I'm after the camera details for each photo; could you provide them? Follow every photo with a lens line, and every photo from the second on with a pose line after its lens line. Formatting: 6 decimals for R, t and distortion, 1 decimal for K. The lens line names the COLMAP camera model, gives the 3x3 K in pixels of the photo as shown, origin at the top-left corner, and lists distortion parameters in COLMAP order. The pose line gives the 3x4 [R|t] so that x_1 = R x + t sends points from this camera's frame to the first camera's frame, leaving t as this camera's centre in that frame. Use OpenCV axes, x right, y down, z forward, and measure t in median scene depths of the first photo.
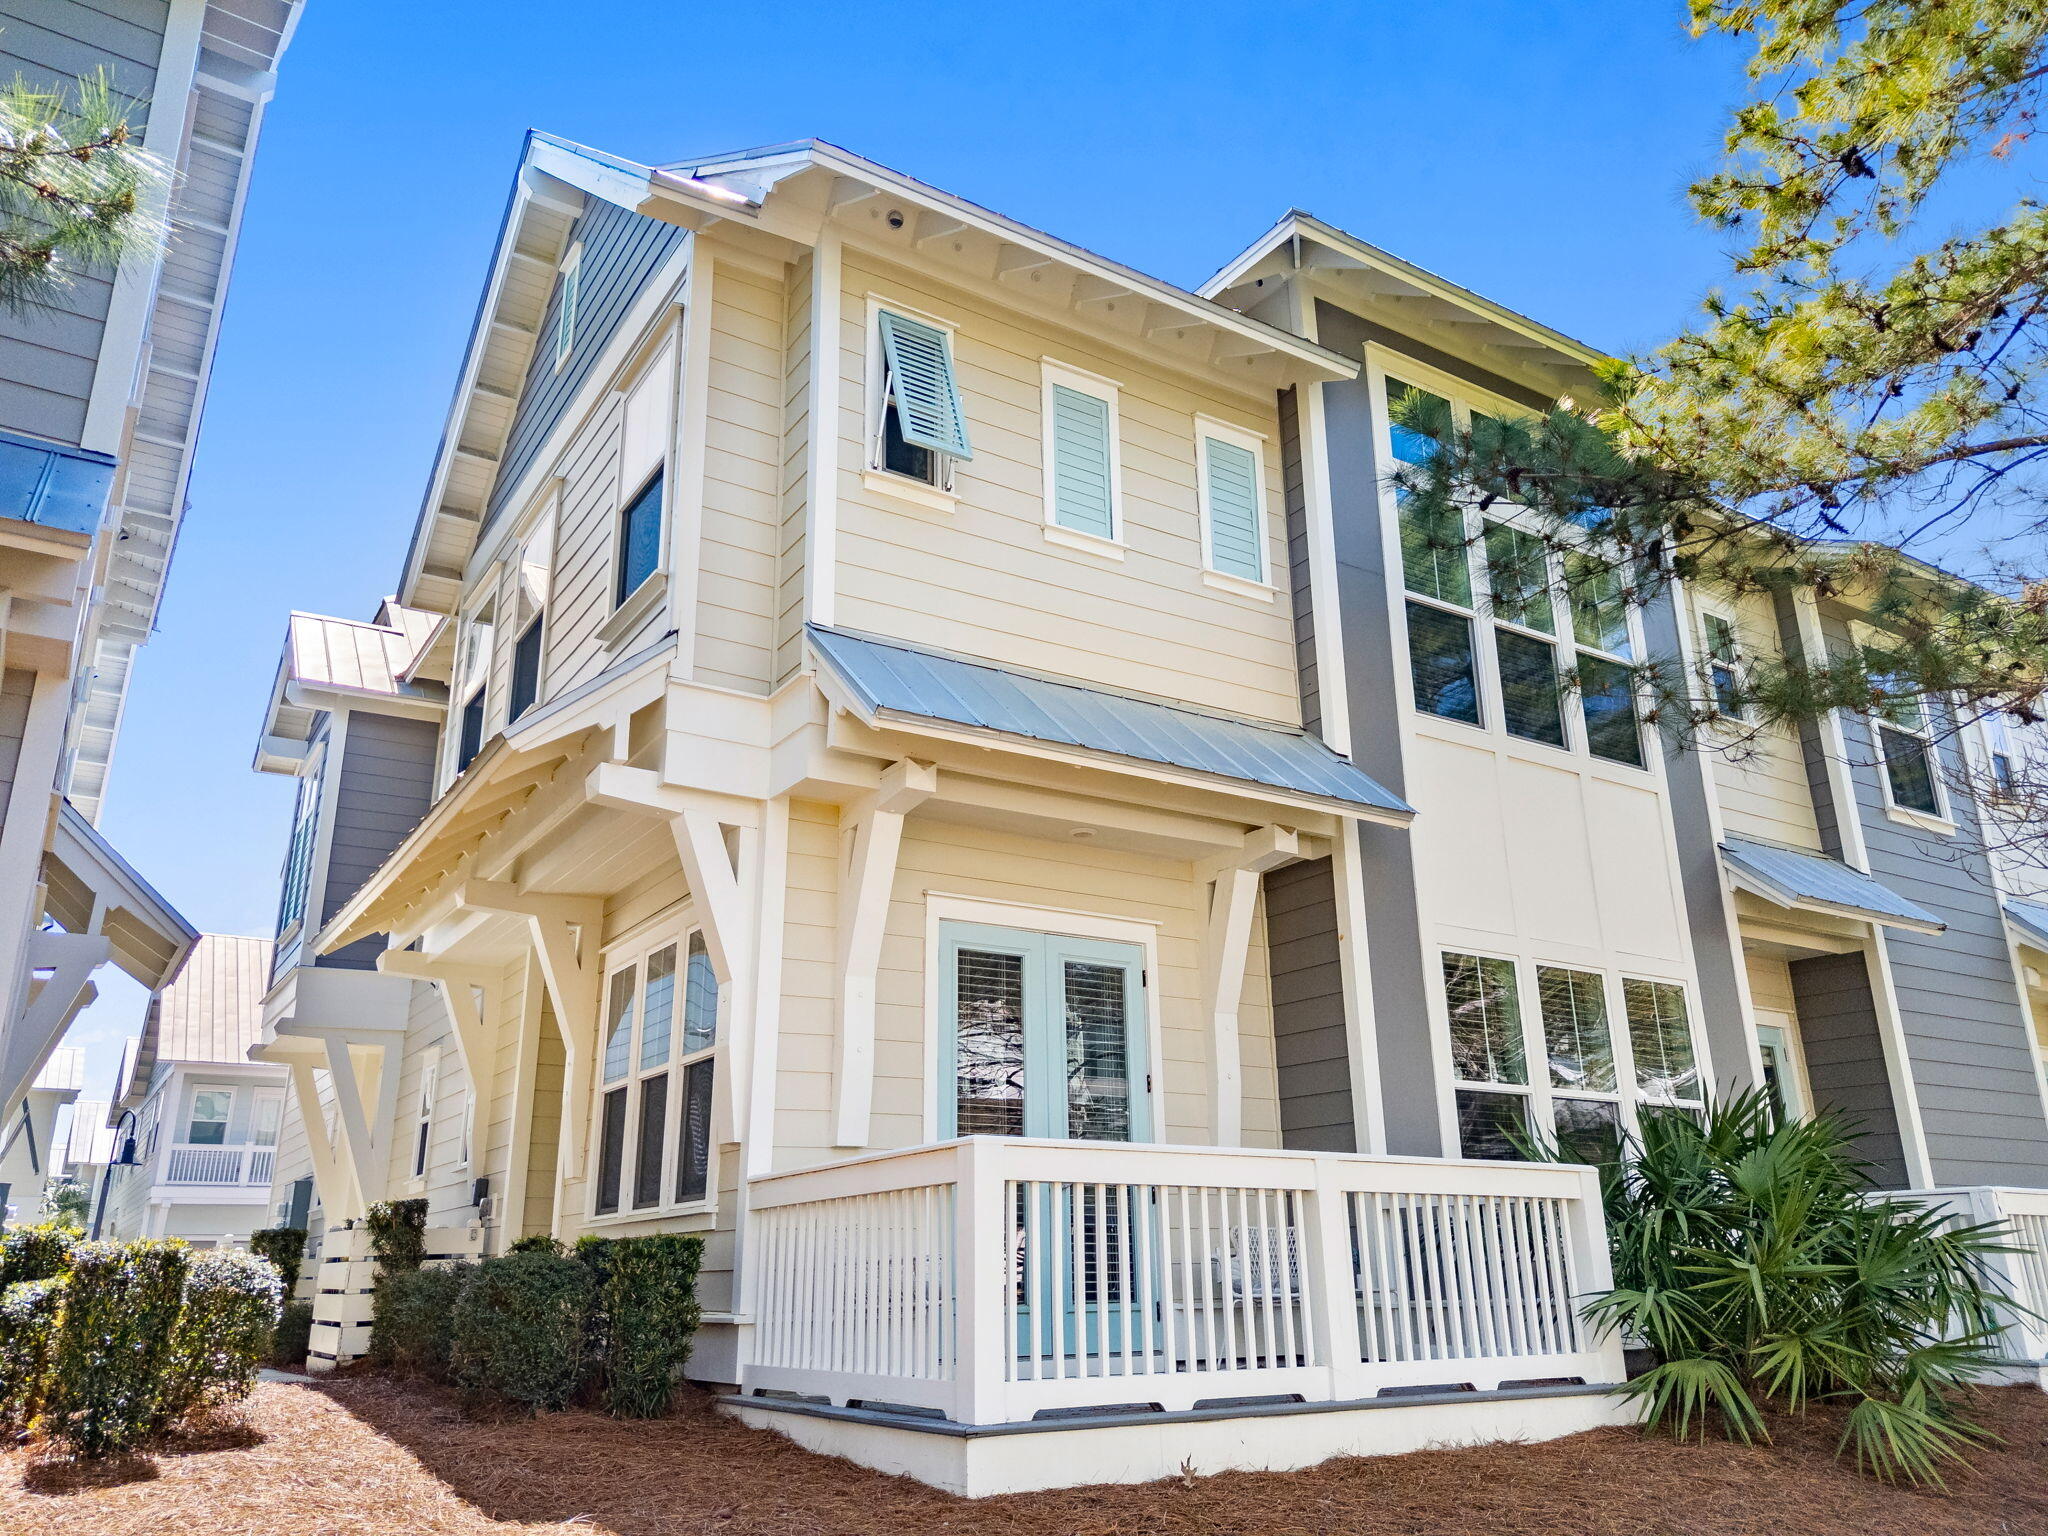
lens RADIAL K [[1502.6, 0, 1024.0], [0, 1502.6, 768.0], [0, 0, 1]] dist [0.012008, 0.006467]
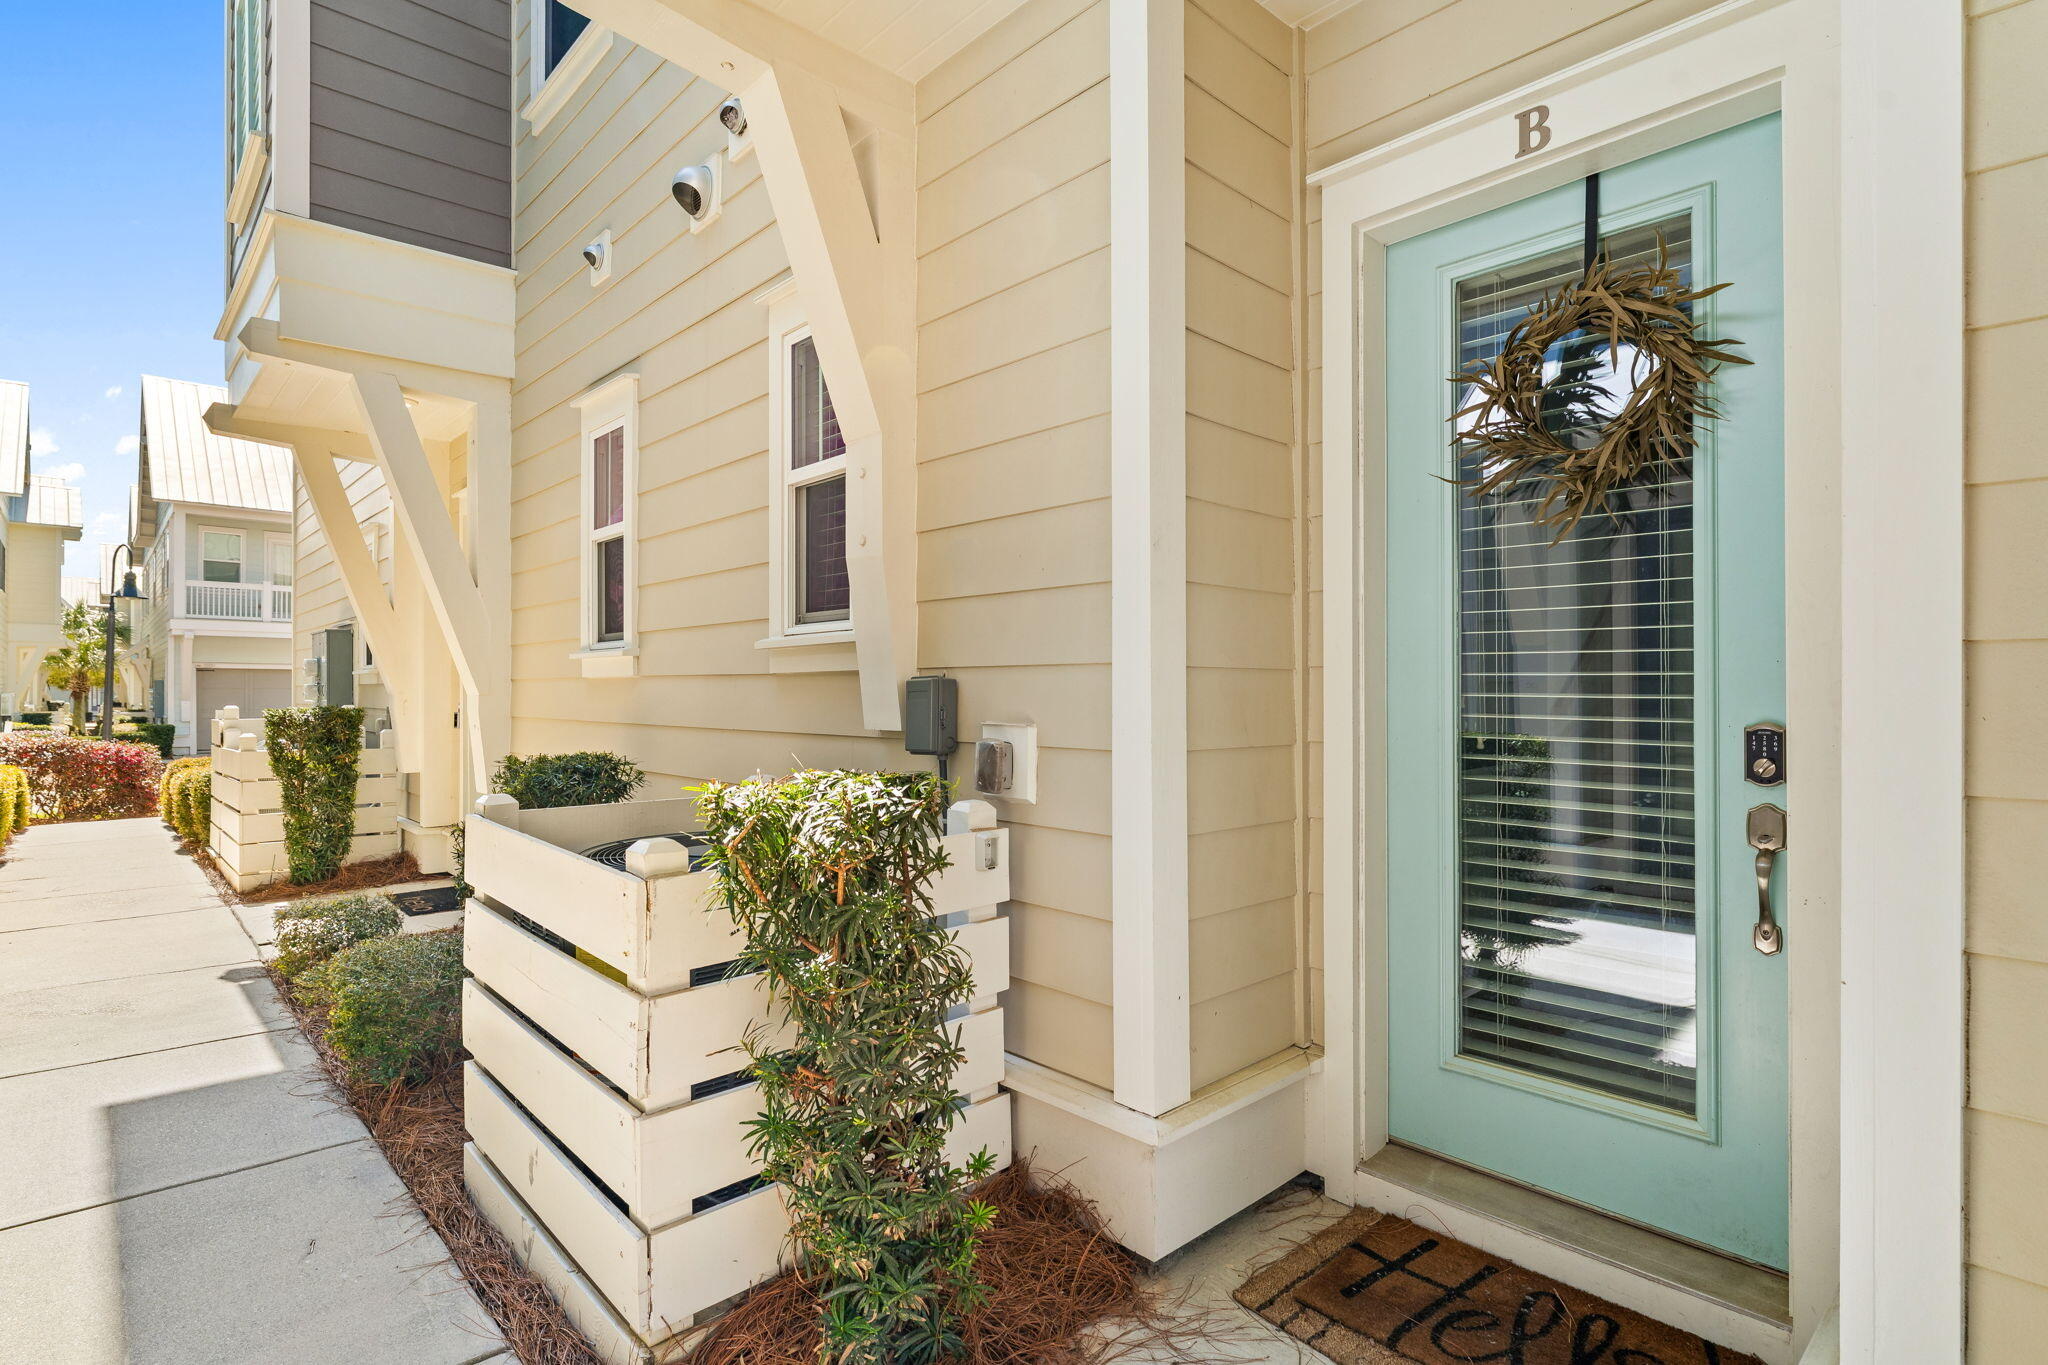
lens RADIAL K [[1004.3, 0, 1024.0], [0, 1004.3, 682.5], [0, 0, 1]] dist [-0.001705, -0.000217]
pose [[0.984008, 0.013796, 0.177587, -0.235489], [-0.069343, 0.948014, 0.310582, 0.123381], [-0.164070, -0.317929, 0.933810, 0.480914]]
